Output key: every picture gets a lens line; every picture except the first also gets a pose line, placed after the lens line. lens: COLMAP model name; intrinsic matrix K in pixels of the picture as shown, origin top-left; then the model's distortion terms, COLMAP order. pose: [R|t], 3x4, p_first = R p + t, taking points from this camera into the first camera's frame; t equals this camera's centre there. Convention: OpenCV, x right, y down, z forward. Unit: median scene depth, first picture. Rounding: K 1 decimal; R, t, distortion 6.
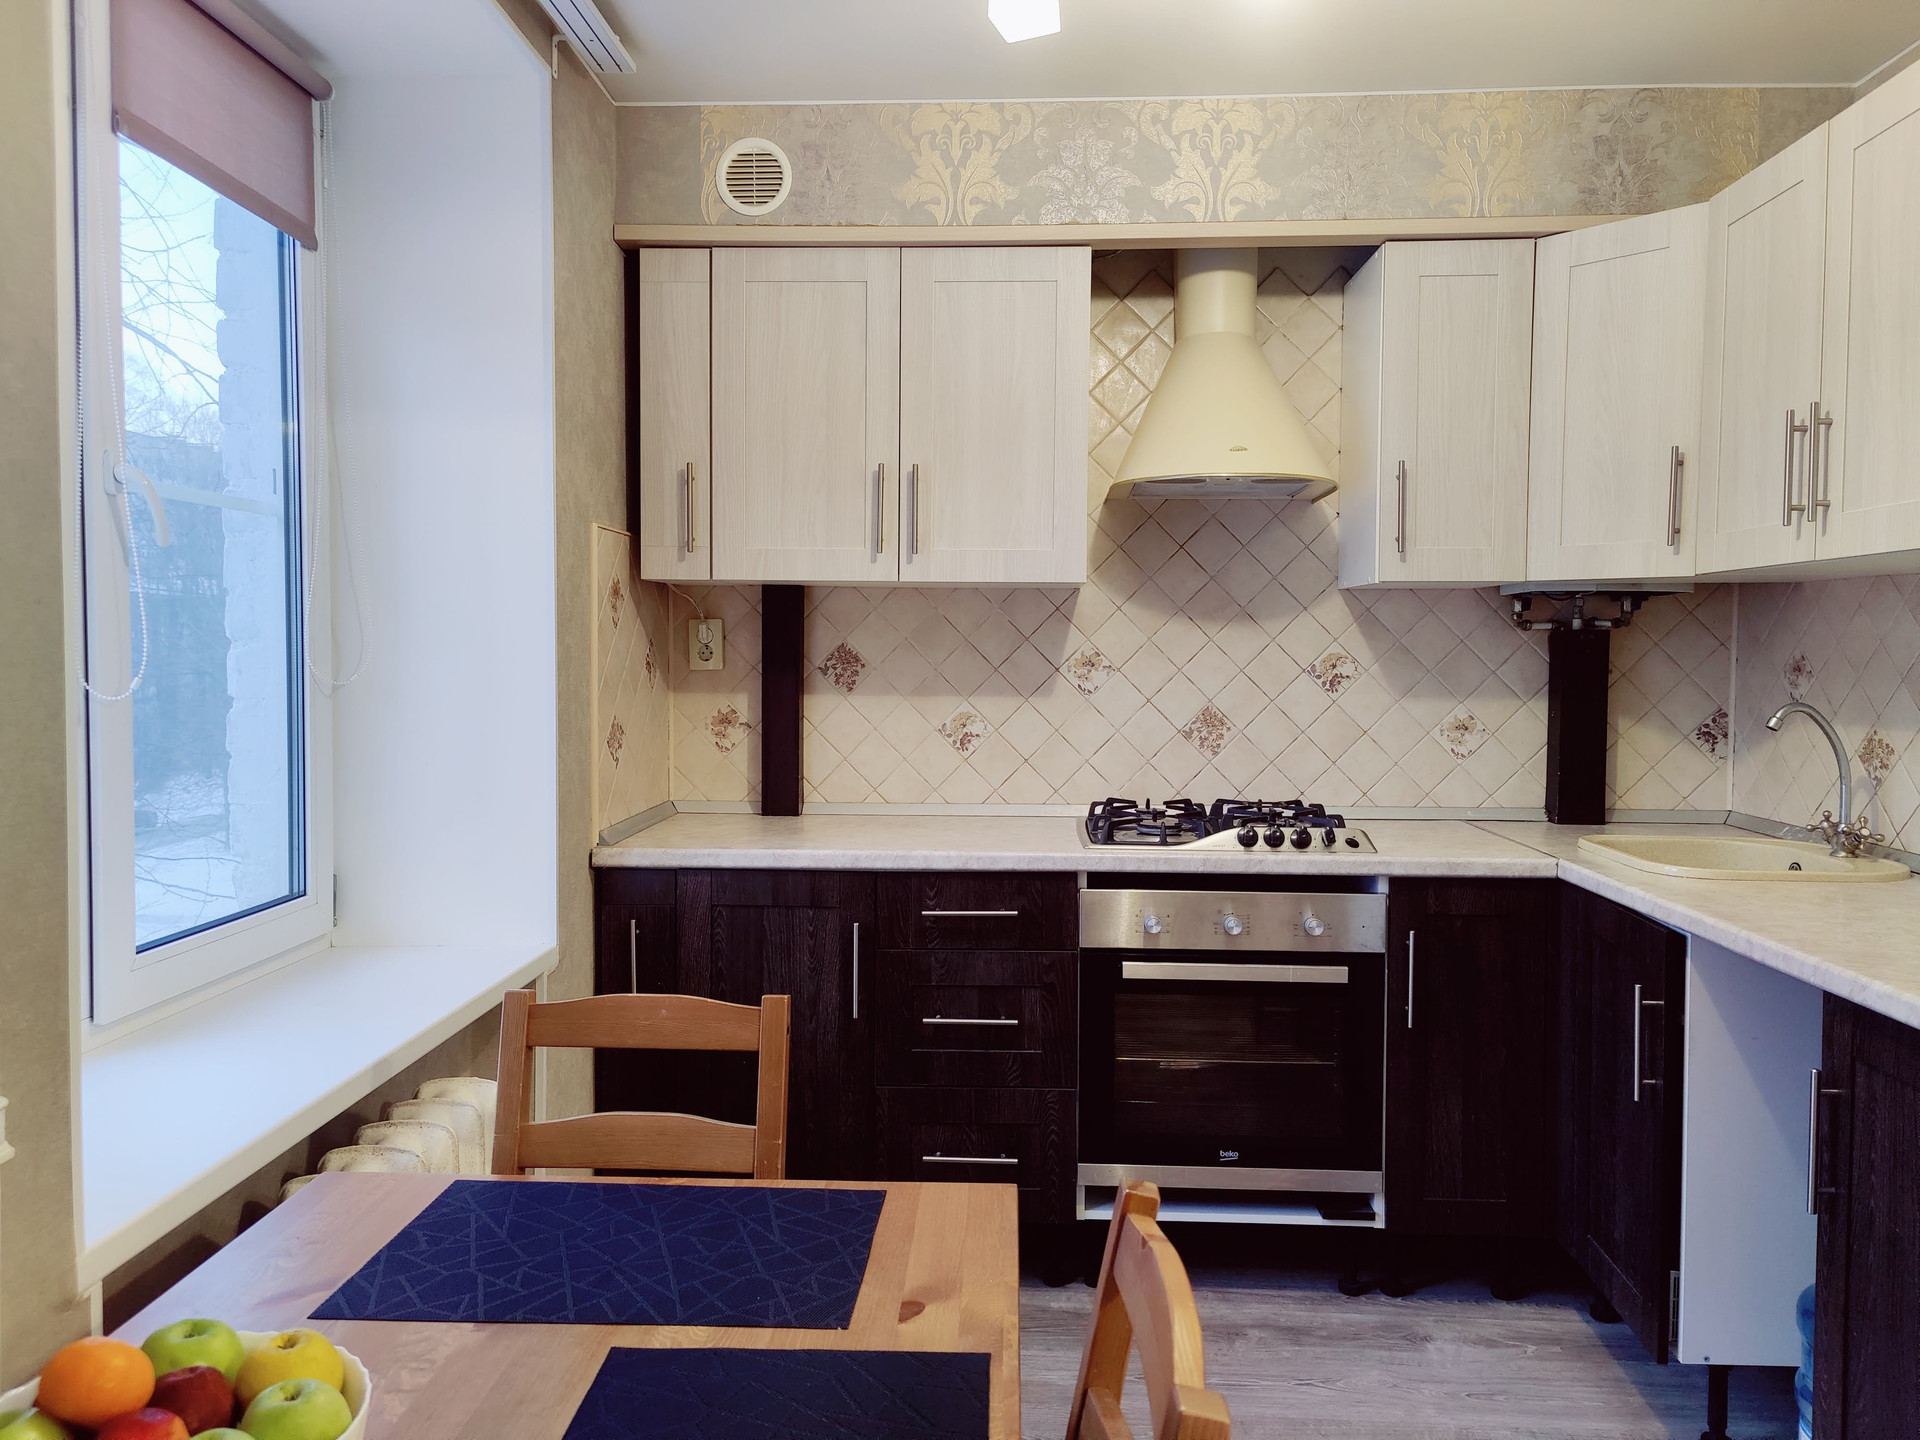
lens RADIAL K [[1419.0, 0, 951.3], [0, 1419.0, 711.4], [0, 0, 1]] dist [0.046552, -0.025039]
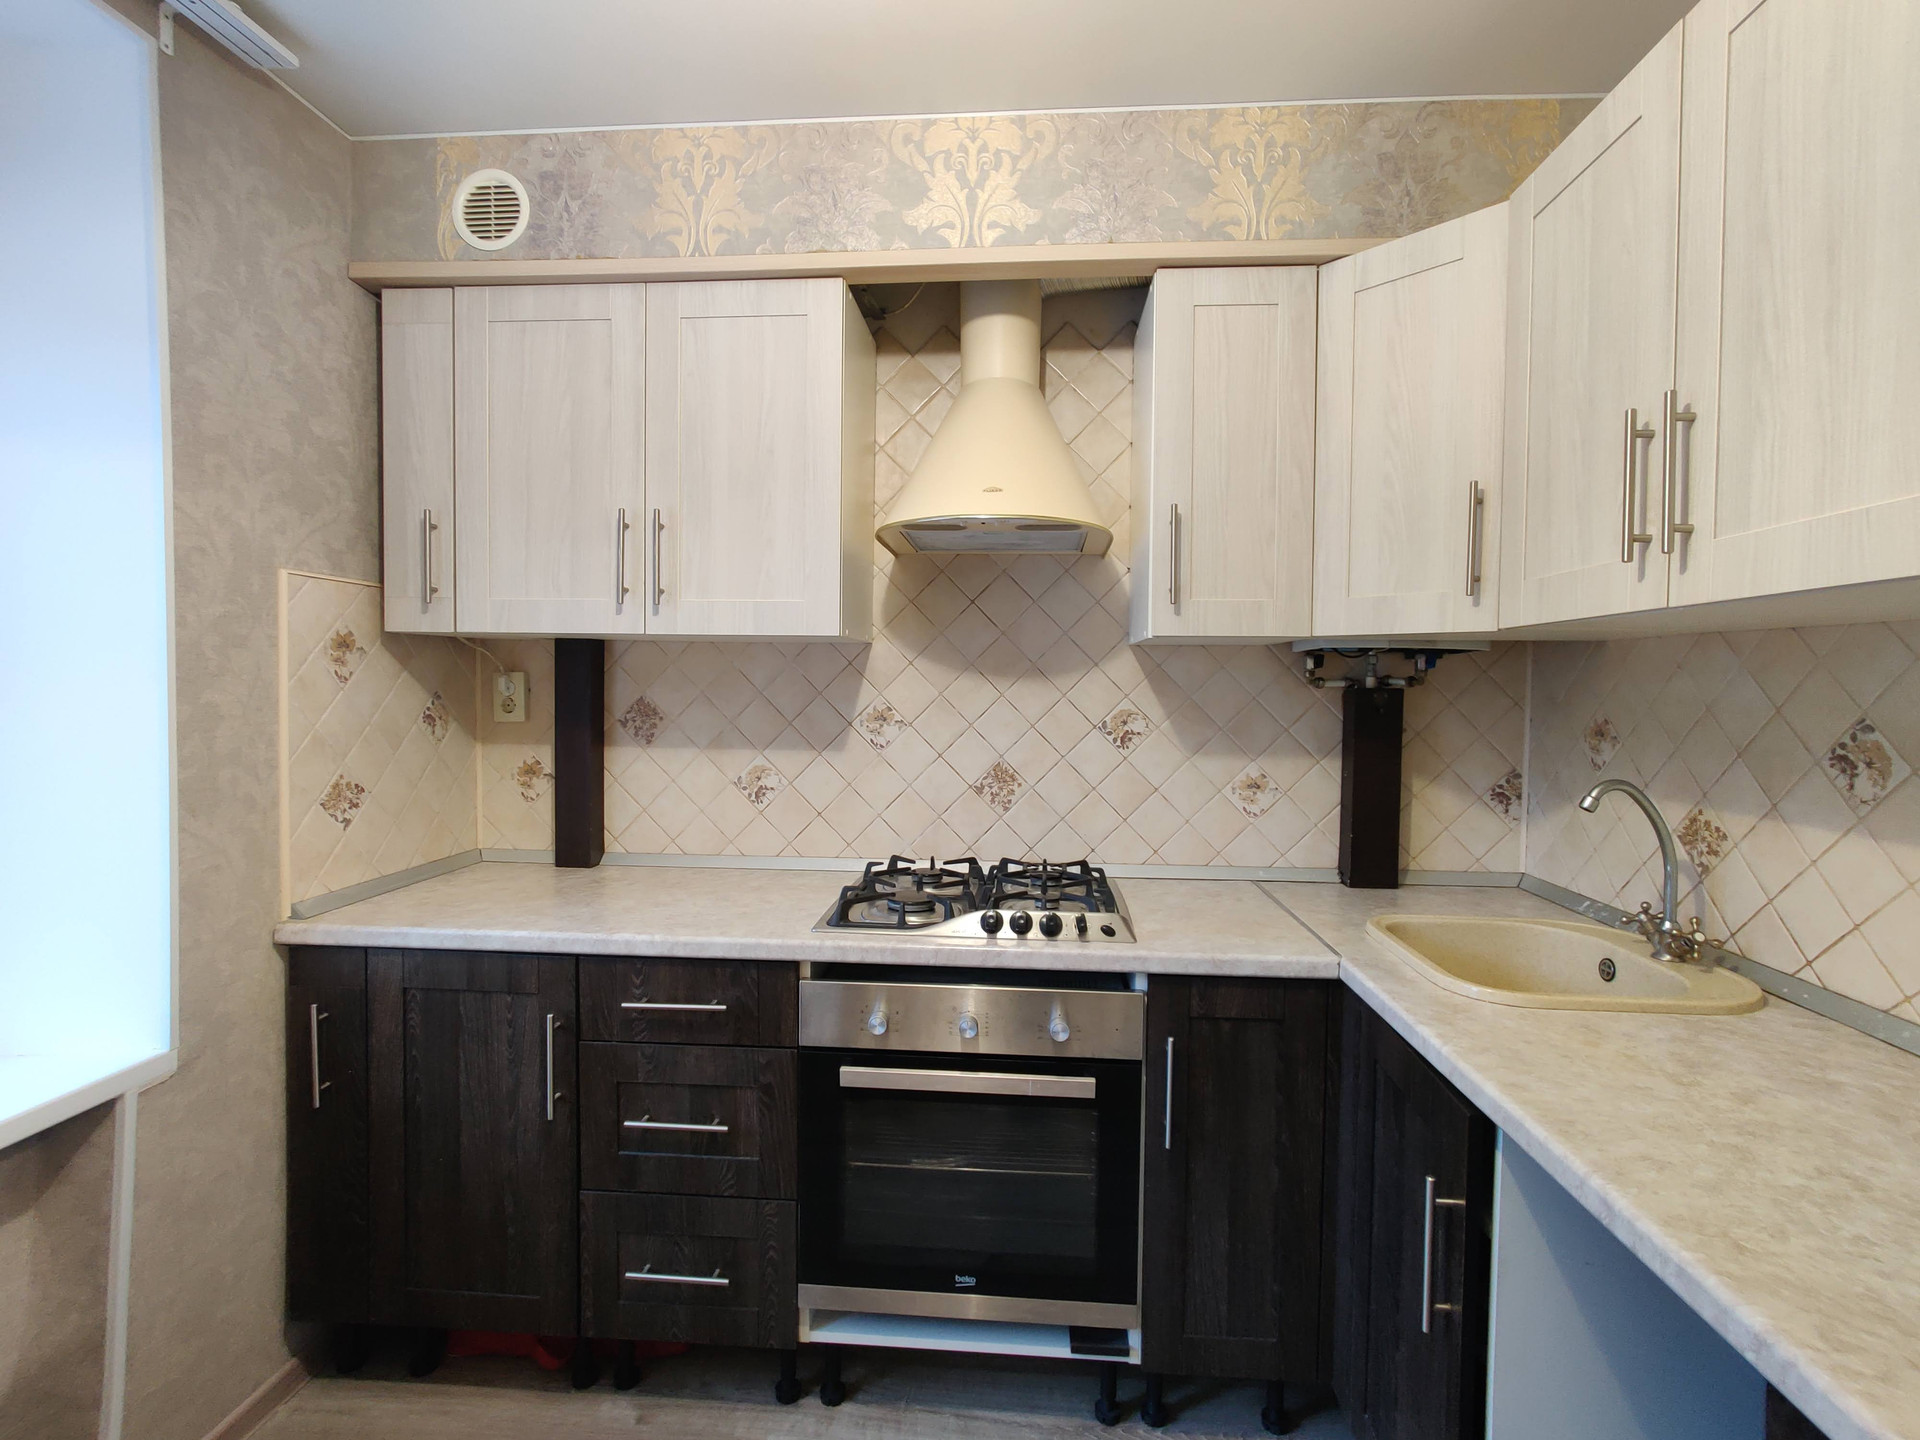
lens RADIAL K [[915.2, 0, 960.2], [0, 915.2, 717.8], [0, 0, 1]] dist [-0.013879, 0.000999]
pose [[0.999597, 0.006291, -0.027689, 0.196026], [-0.006573, 0.999927, -0.010102, -0.031926], [0.027623, 0.010280, 0.999566, 0.412654]]
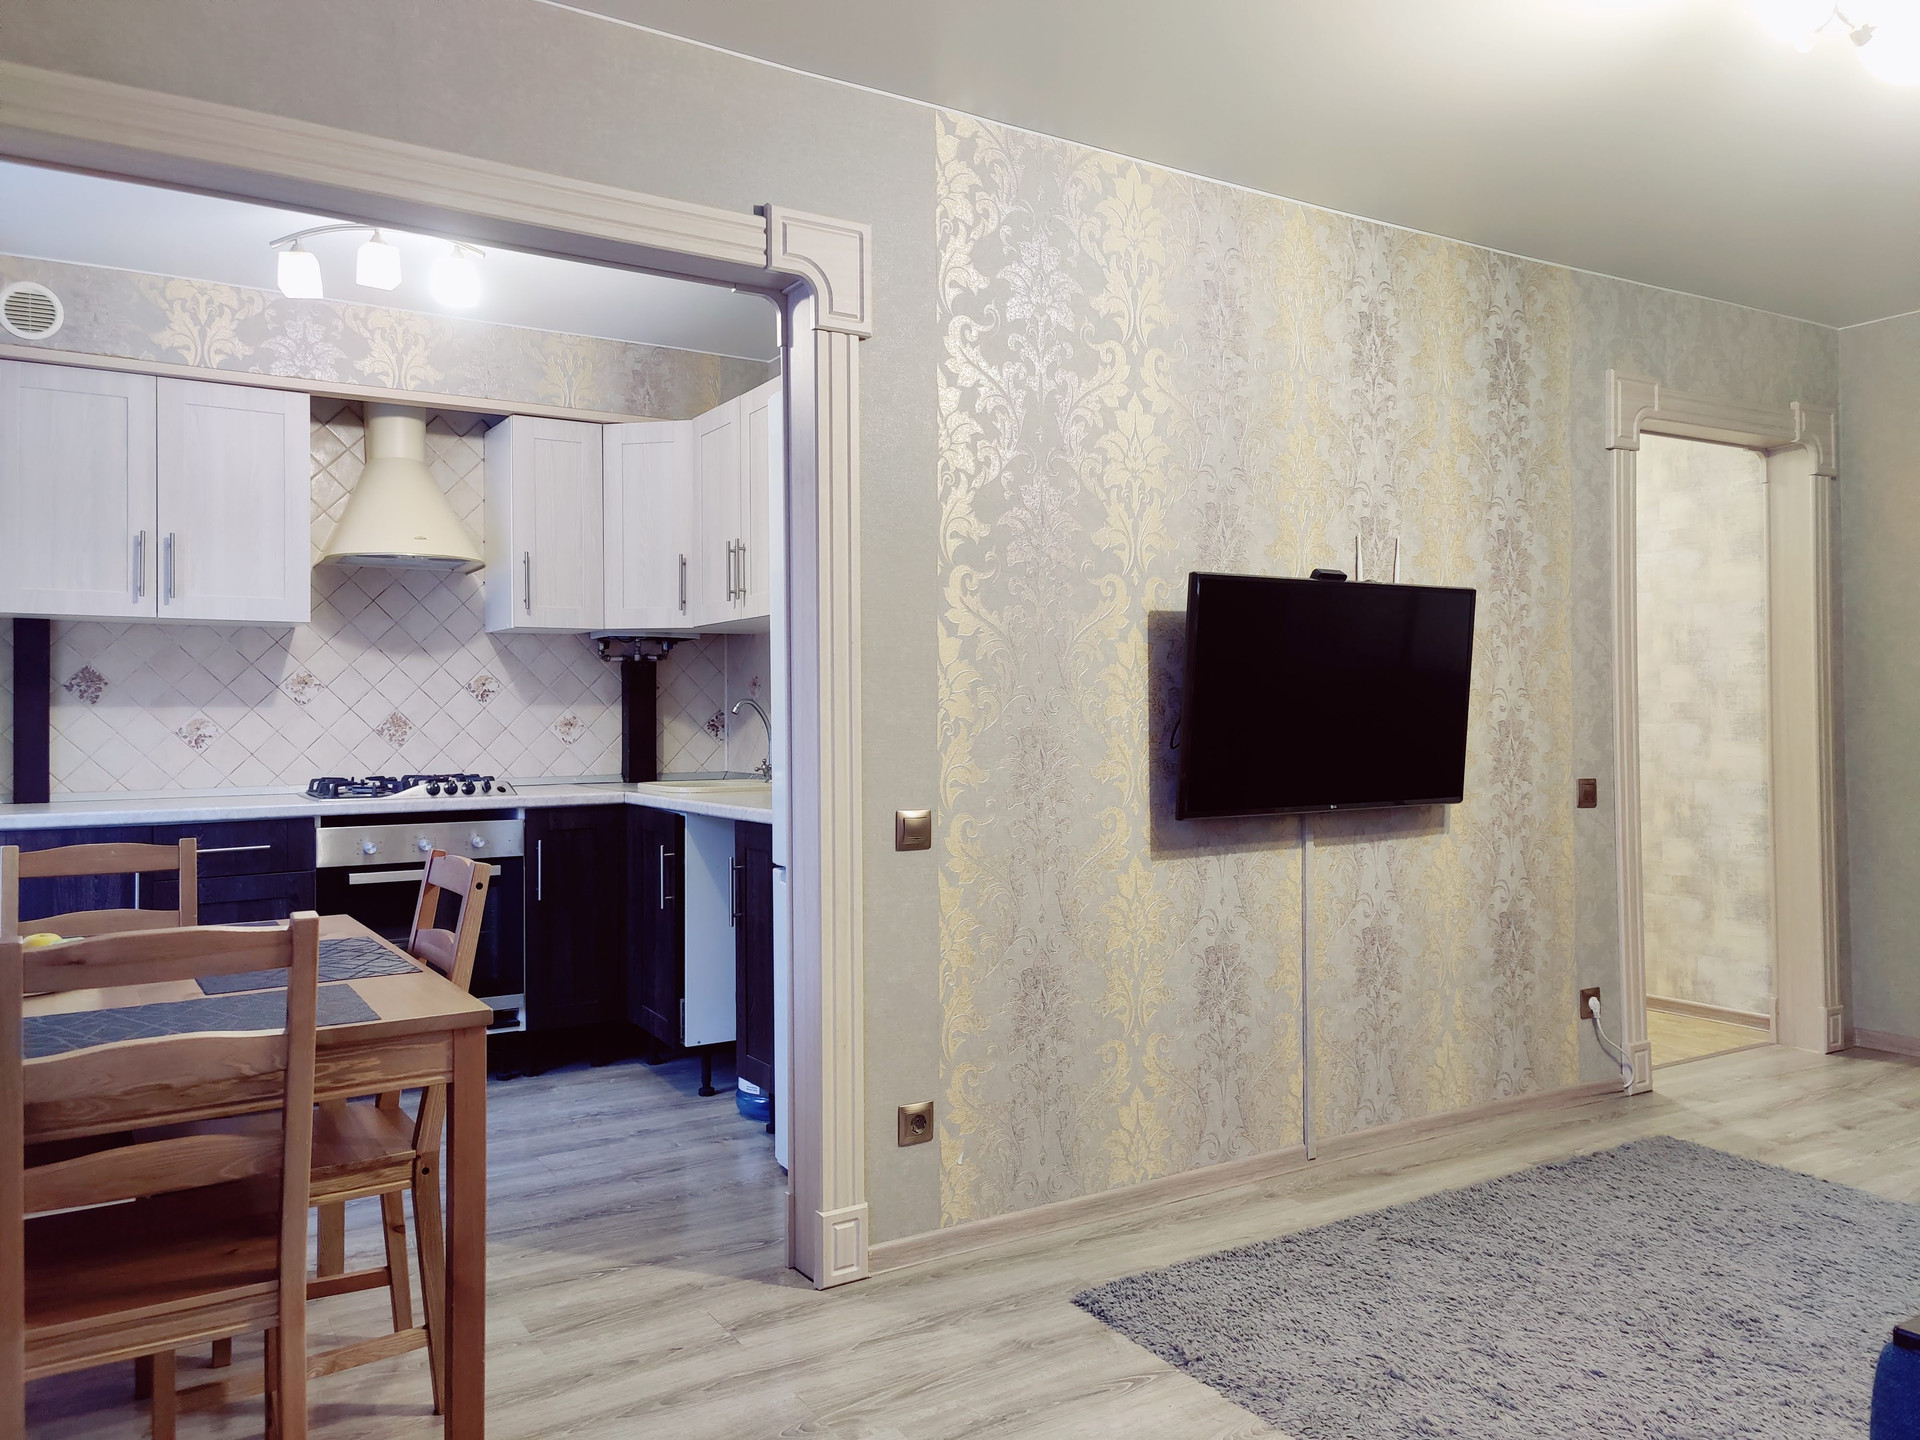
lens RADIAL K [[1419.0, 0, 963.3], [0, 1419.0, 696.8], [0, 0, 1]] dist [0.046552, -0.025039]
pose [[0.820424, -0.003542, 0.571744, -0.196772], [0.036651, 0.998250, -0.046407, 0.078671], [-0.570580, 0.059029, 0.819118, -0.577682]]
